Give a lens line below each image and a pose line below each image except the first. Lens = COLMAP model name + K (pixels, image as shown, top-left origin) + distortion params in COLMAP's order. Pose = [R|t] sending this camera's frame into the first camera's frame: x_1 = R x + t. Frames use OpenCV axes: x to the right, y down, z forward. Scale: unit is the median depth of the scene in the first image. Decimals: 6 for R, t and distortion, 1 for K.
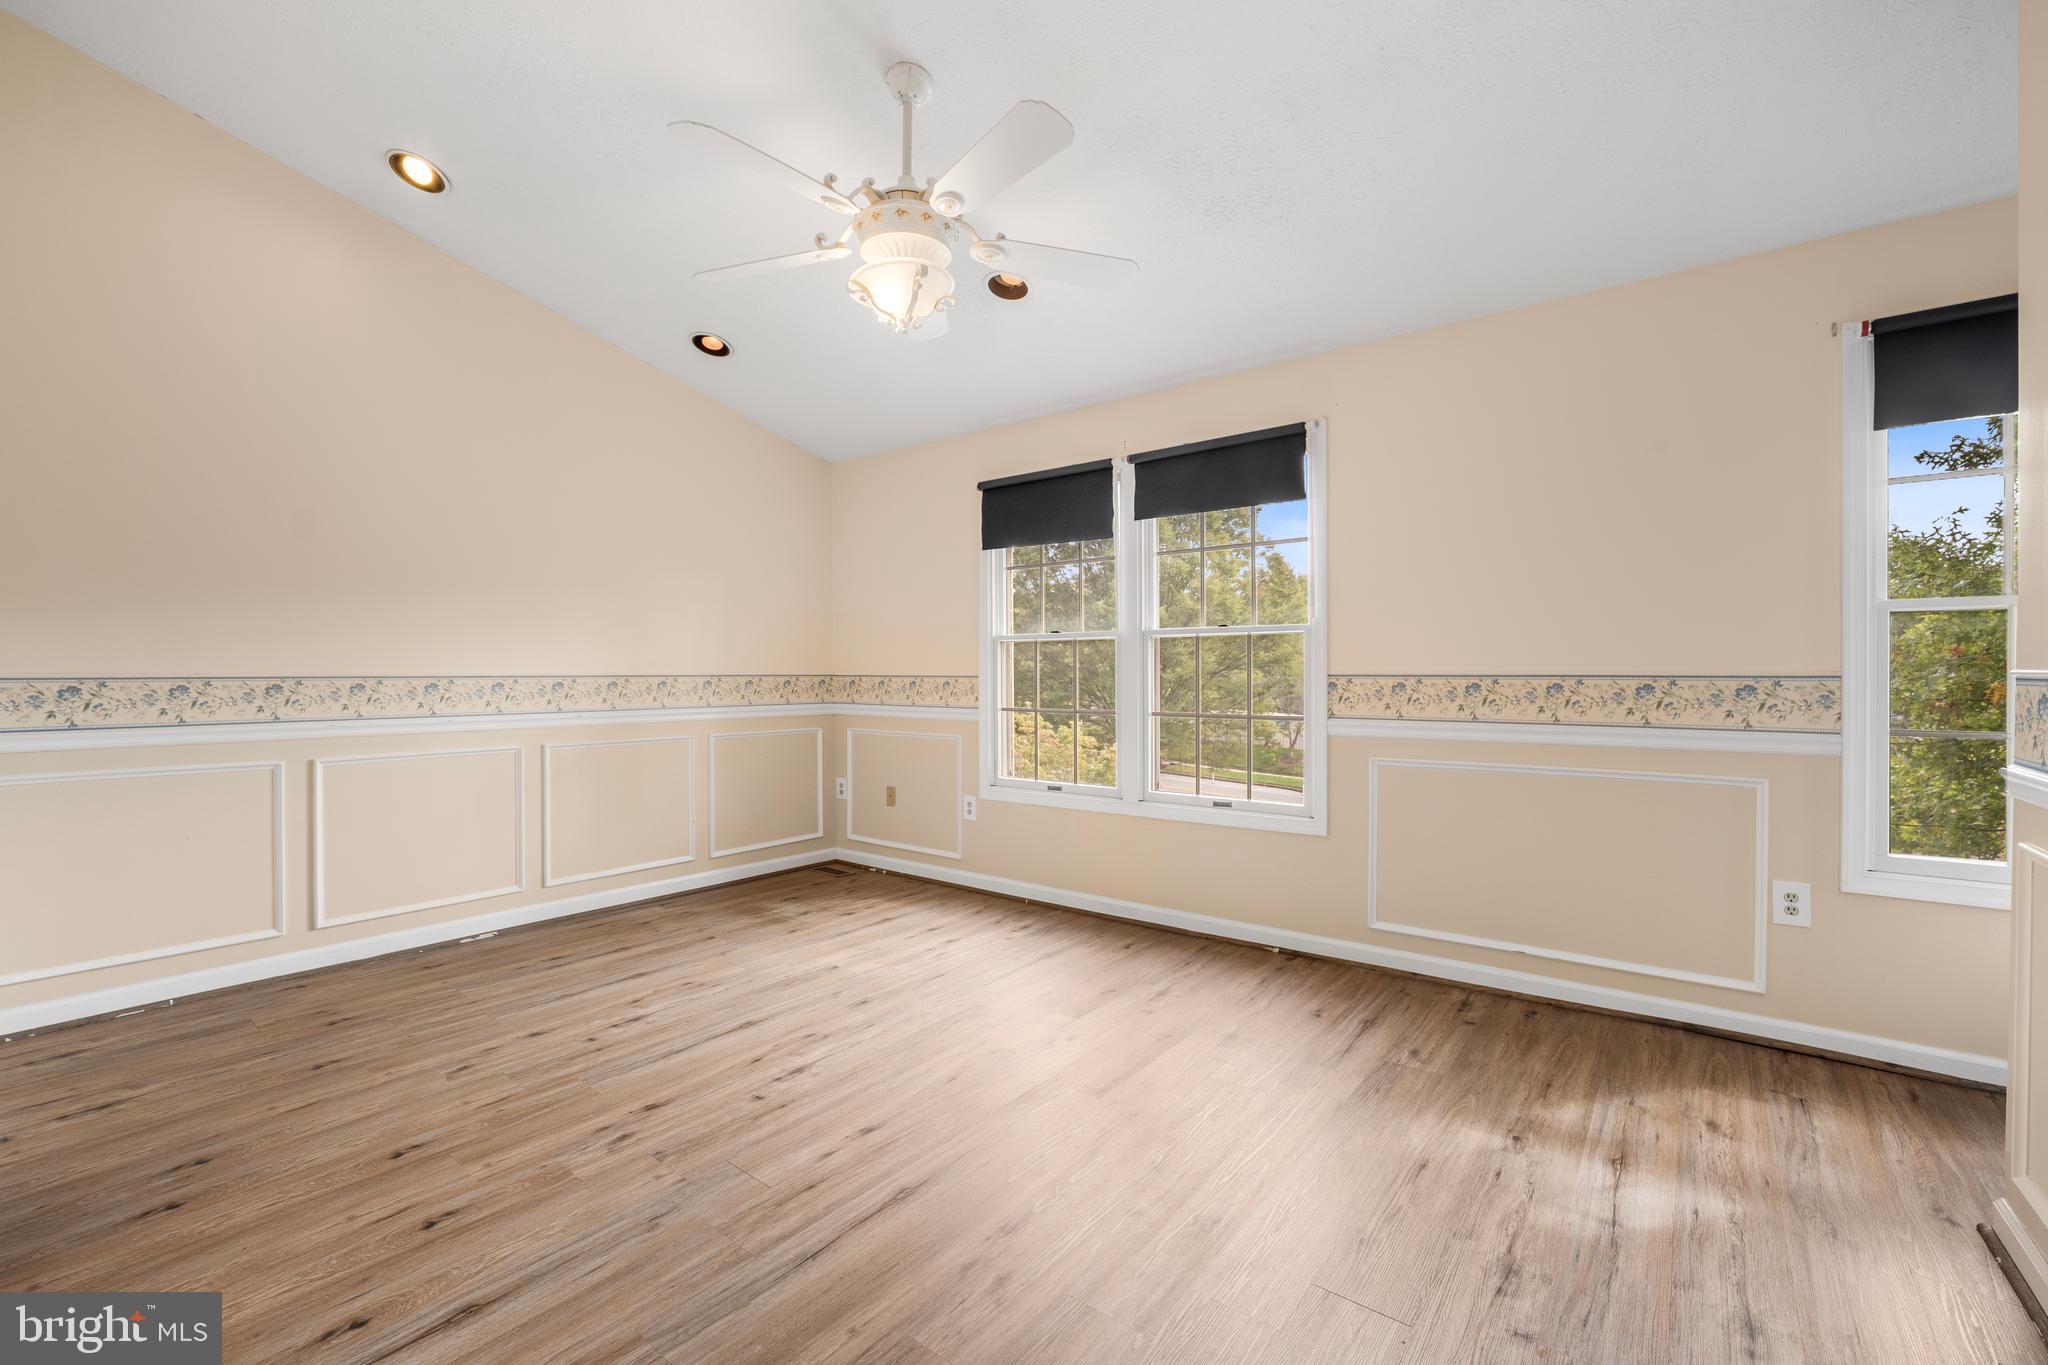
lens RADIAL K [[884.0, 0, 1026.6], [0, 884.0, 677.5], [0, 0, 1]] dist [-0.021749, 0.016434]
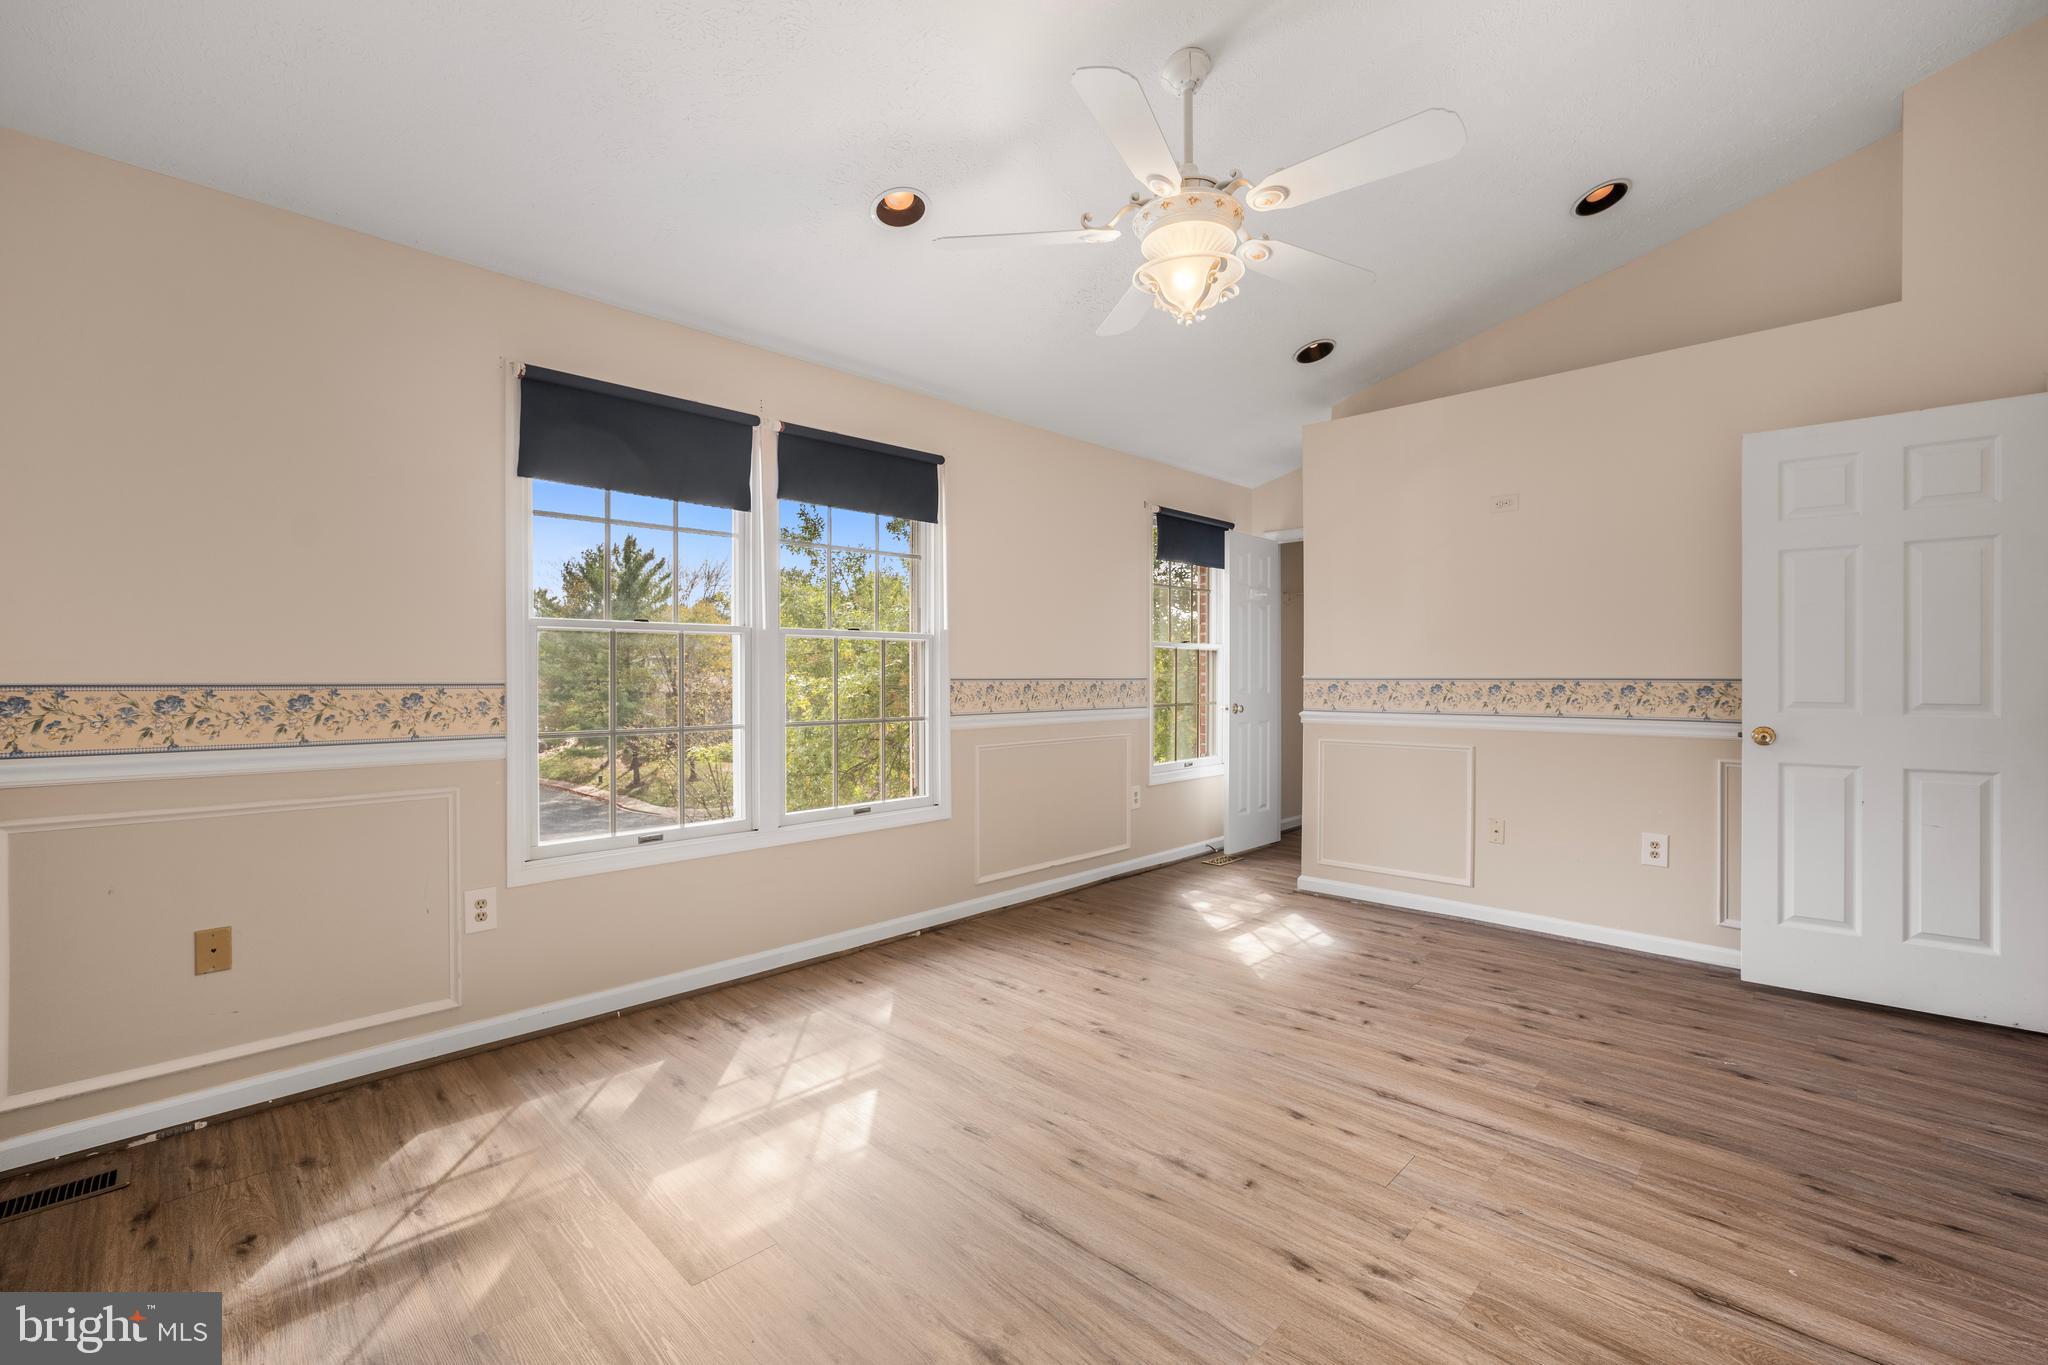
lens RADIAL K [[871.9, 0, 1030.2], [0, 871.9, 669.2], [0, 0, 1]] dist [-0.038358, 0.014544]
pose [[0.090860, 0.015677, 0.995740, -0.818303], [0.009023, 0.999822, -0.016564, 0.004560], [-0.995823, 0.010490, 0.090702, 0.812420]]
